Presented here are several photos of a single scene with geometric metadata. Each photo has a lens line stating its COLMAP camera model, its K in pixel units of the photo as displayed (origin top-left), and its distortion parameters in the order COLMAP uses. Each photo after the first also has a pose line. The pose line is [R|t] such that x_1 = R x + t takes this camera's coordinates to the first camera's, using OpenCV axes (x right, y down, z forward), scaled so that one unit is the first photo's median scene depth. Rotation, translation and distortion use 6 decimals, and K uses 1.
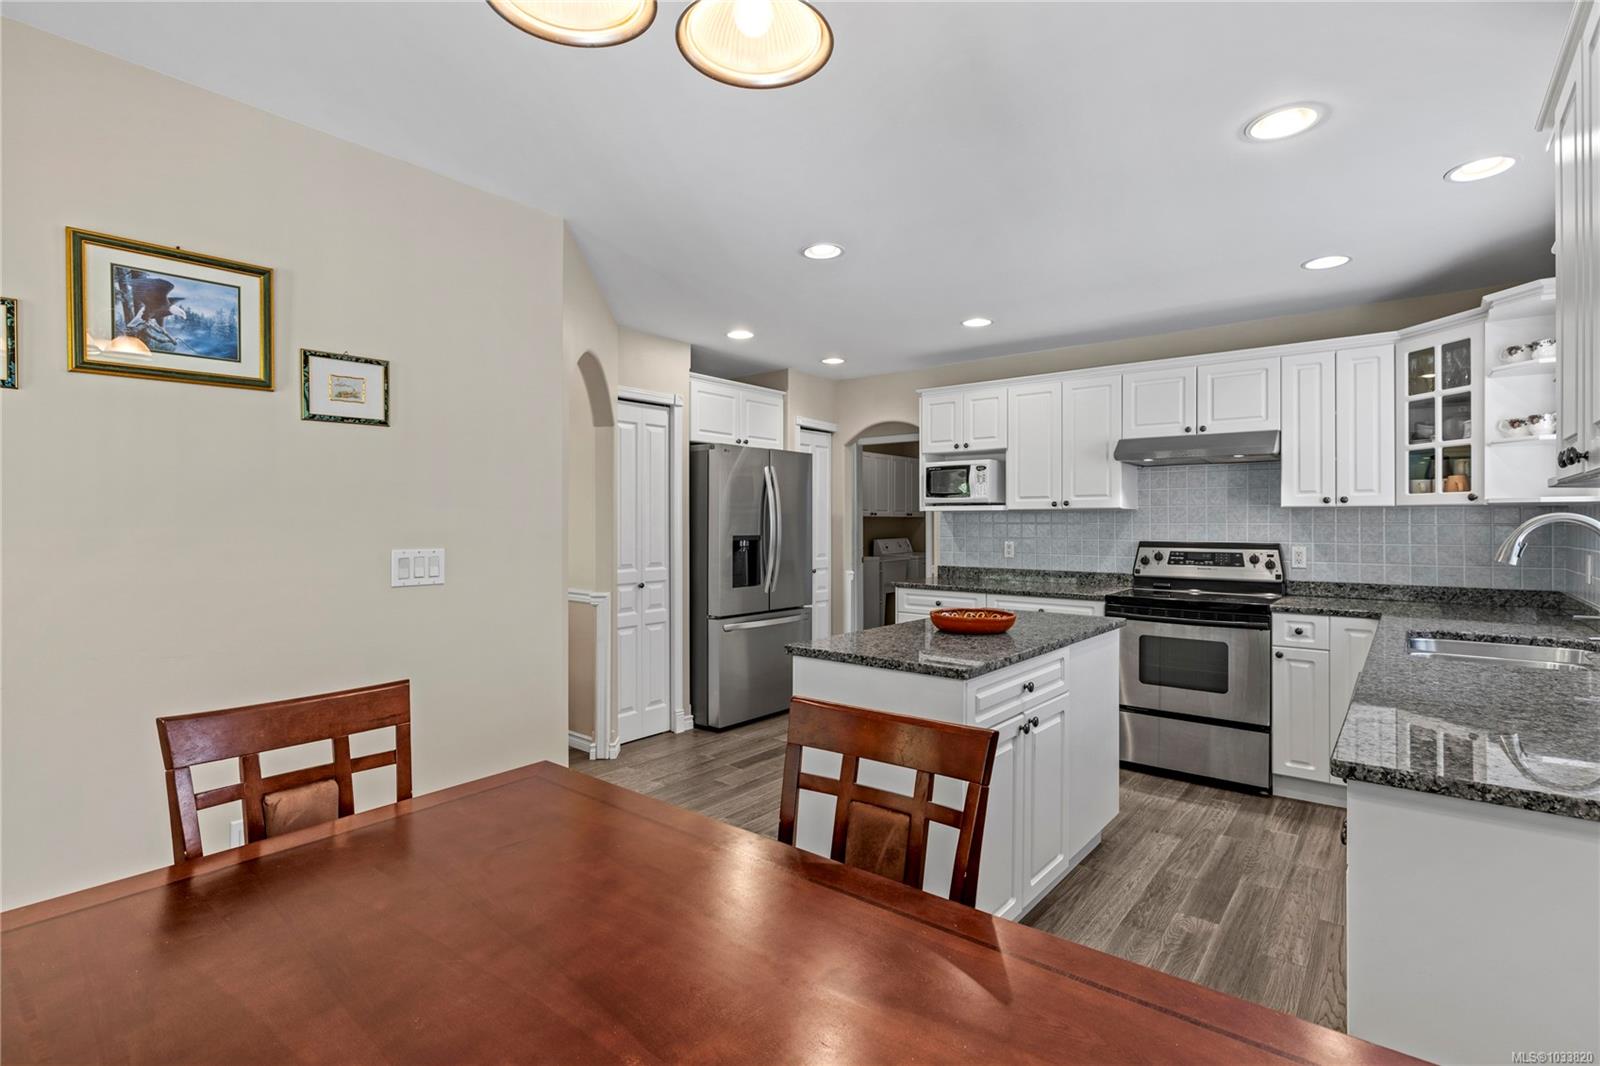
lens RADIAL K [[750.7, 0, 791.7], [0, 750.7, 518.1], [0, 0, 1]] dist [-0.007412, 0.001414]
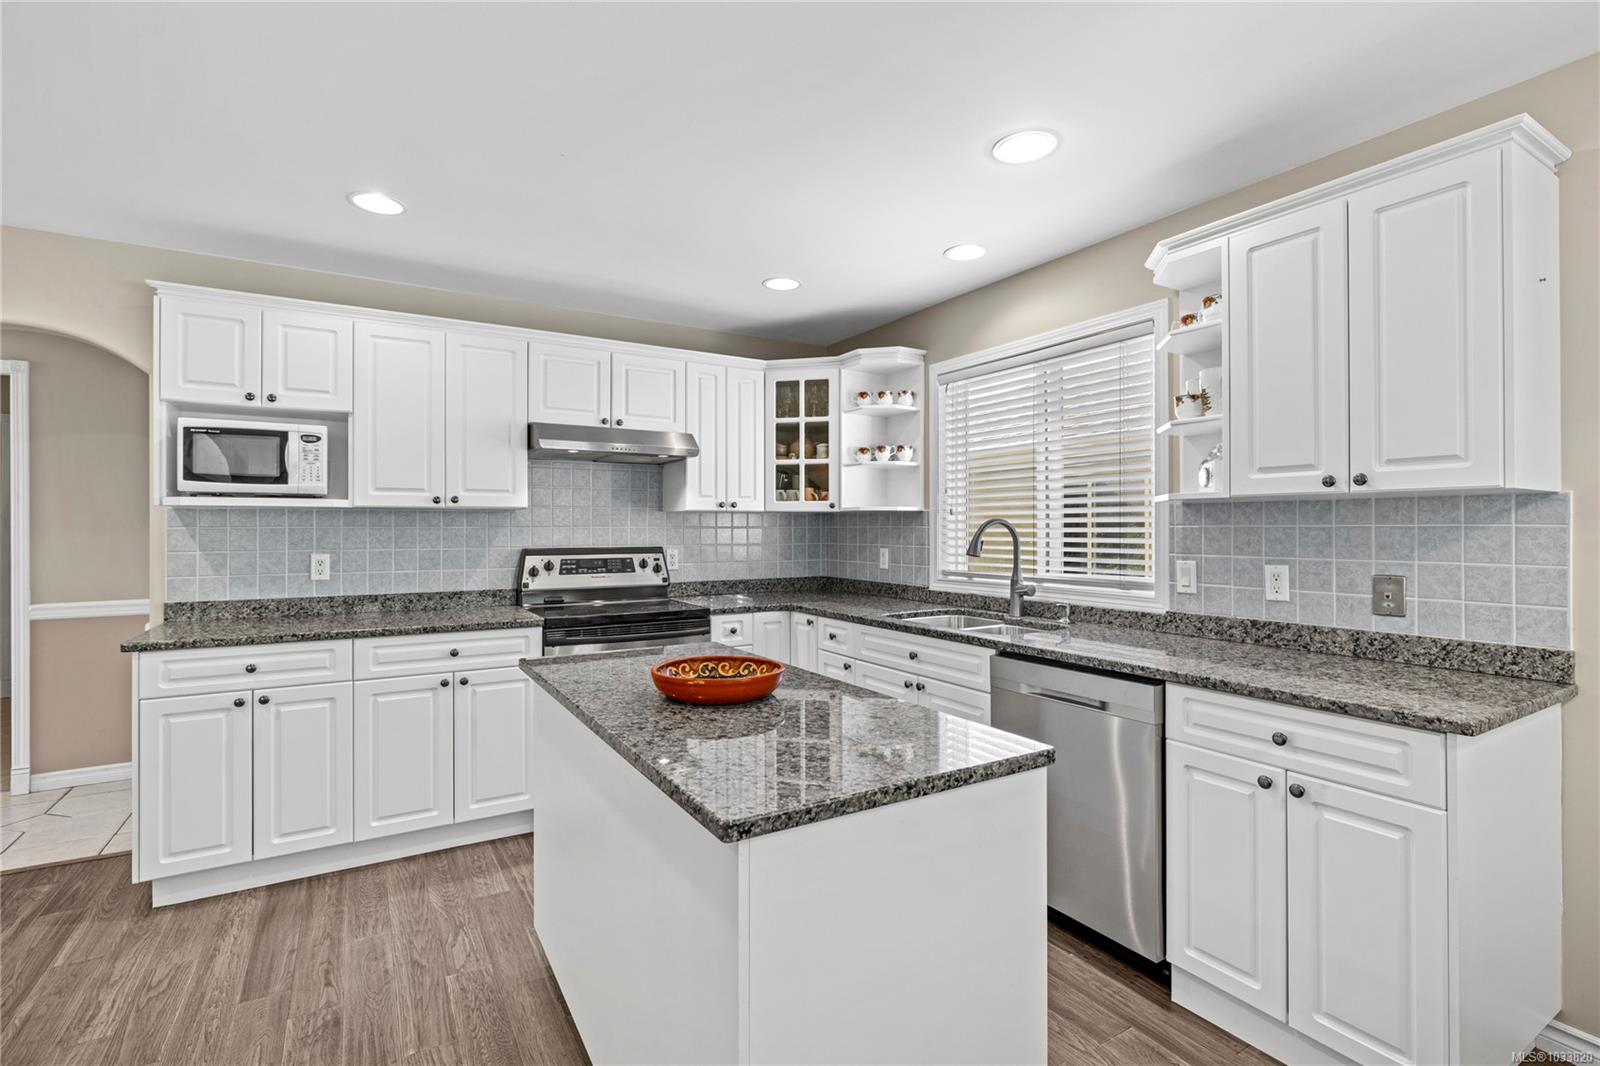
lens RADIAL K [[750.7, 0, 801.3], [0, 750.7, 521.1], [0, 0, 1]] dist [-0.007412, 0.001414]
pose [[0.334070, 0.005509, 0.942532, -0.246204], [-0.004652, 0.999980, -0.004196, 0.003124], [-0.942537, -0.002983, 0.334089, 0.514388]]
